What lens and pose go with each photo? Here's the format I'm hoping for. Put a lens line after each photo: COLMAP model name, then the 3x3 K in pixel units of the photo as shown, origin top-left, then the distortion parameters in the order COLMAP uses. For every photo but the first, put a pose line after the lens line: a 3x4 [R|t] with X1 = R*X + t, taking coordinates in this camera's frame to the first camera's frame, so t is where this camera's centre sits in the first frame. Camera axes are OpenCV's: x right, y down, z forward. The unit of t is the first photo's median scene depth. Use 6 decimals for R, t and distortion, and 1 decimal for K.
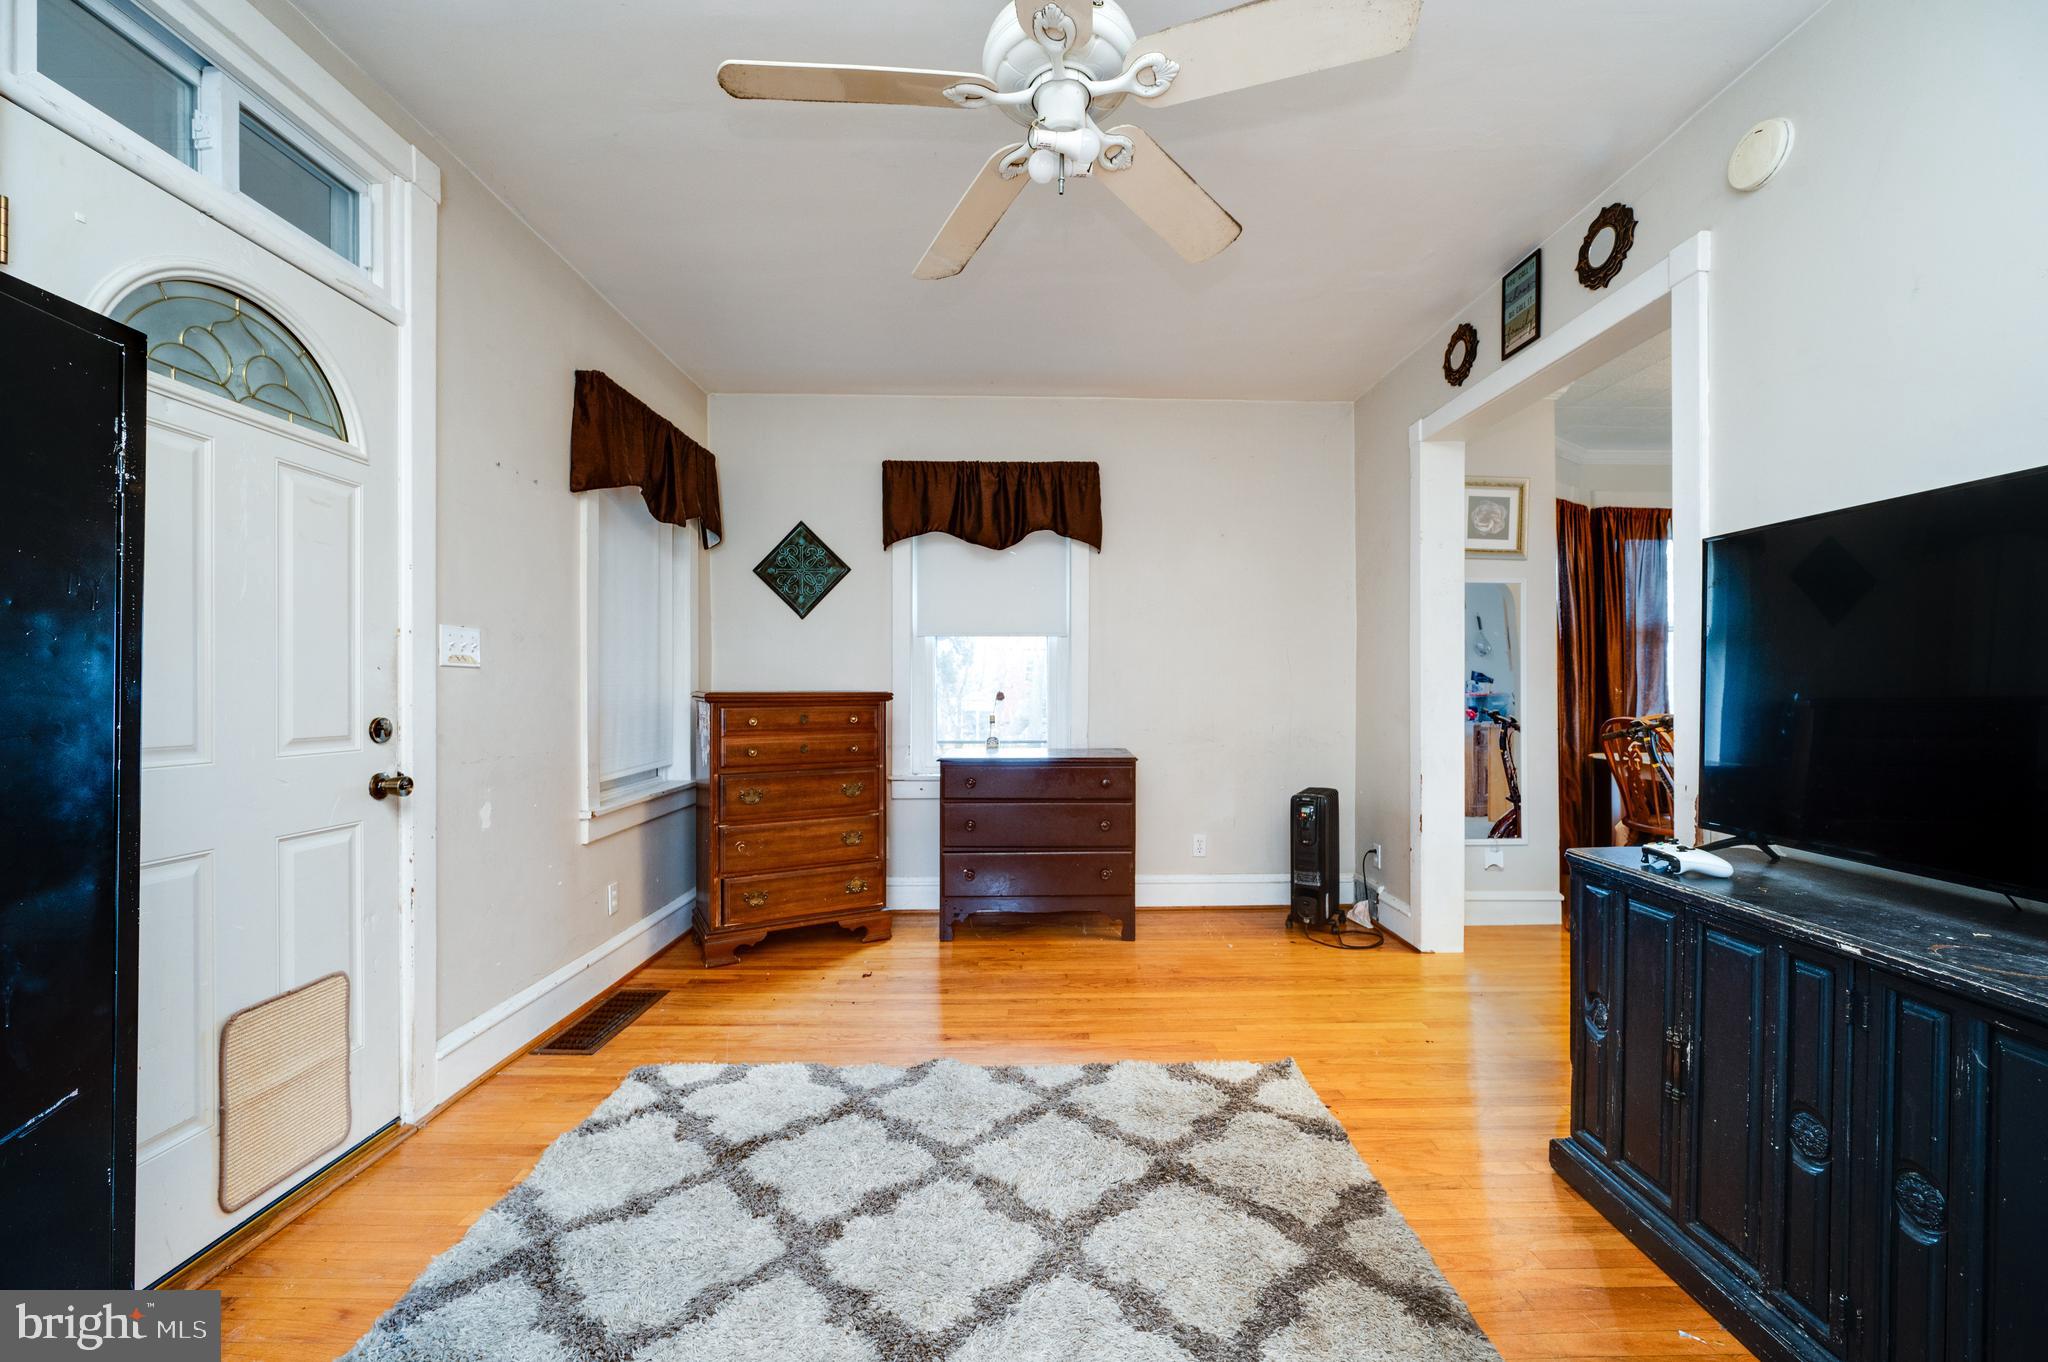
lens RADIAL K [[819.9, 0, 1025.4], [0, 819.9, 695.5], [0, 0, 1]] dist [-0.000324, -0.000561]
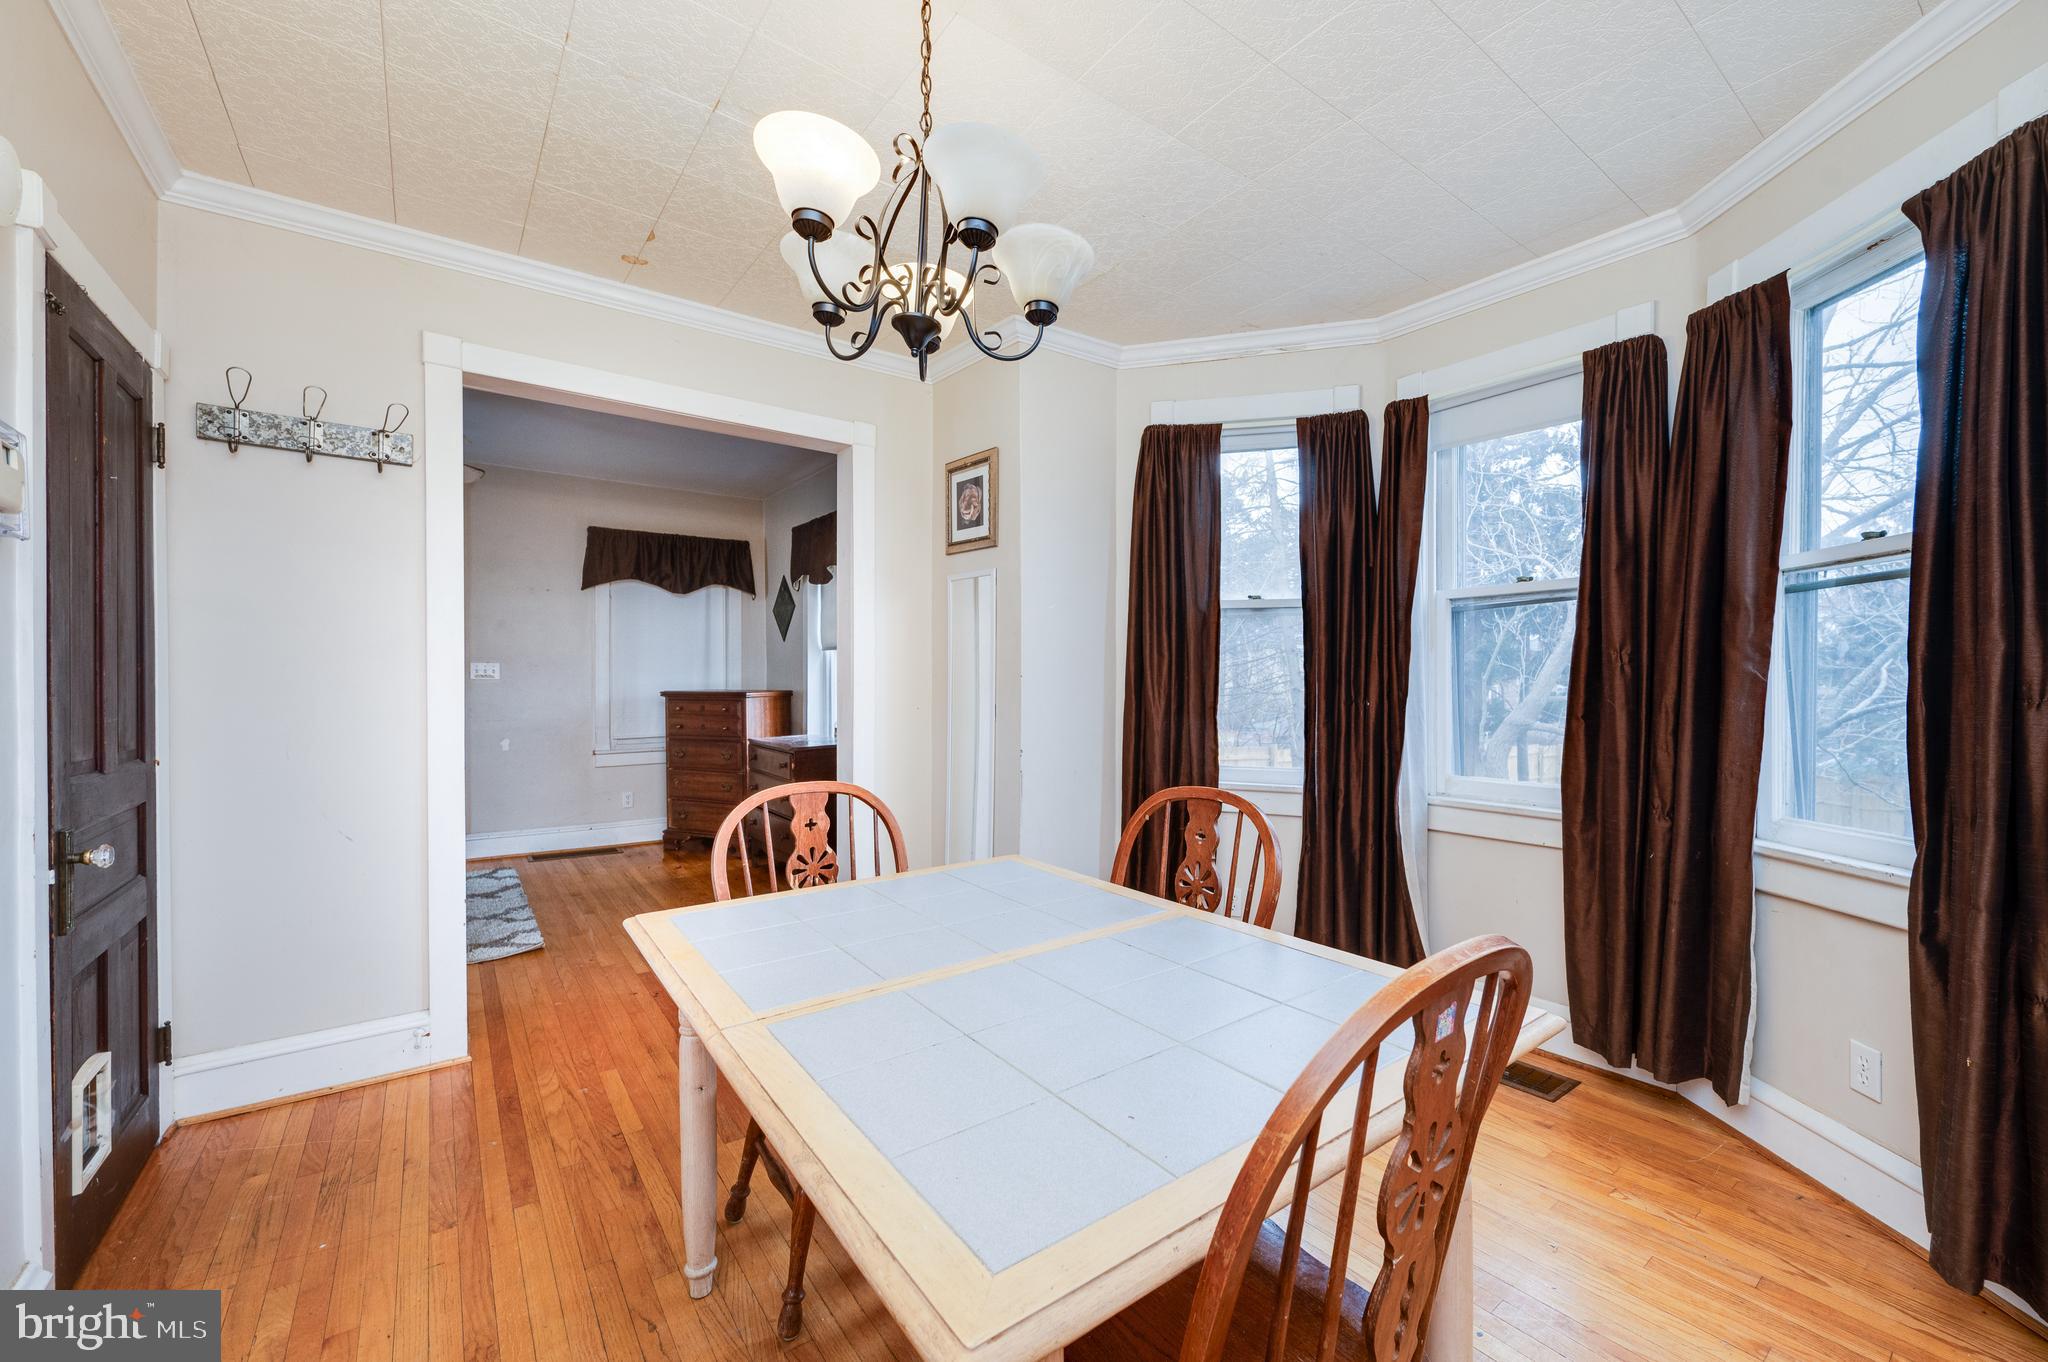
lens RADIAL K [[819.9, 0, 1025.4], [0, 819.9, 695.5], [0, 0, 1]] dist [-0.000324, -0.000561]
pose [[0.596798, 0.016219, -0.802227, 1.317253], [-0.005942, 0.999858, 0.015794, -0.024062], [0.802369, -0.004659, 0.596810, 0.519494]]
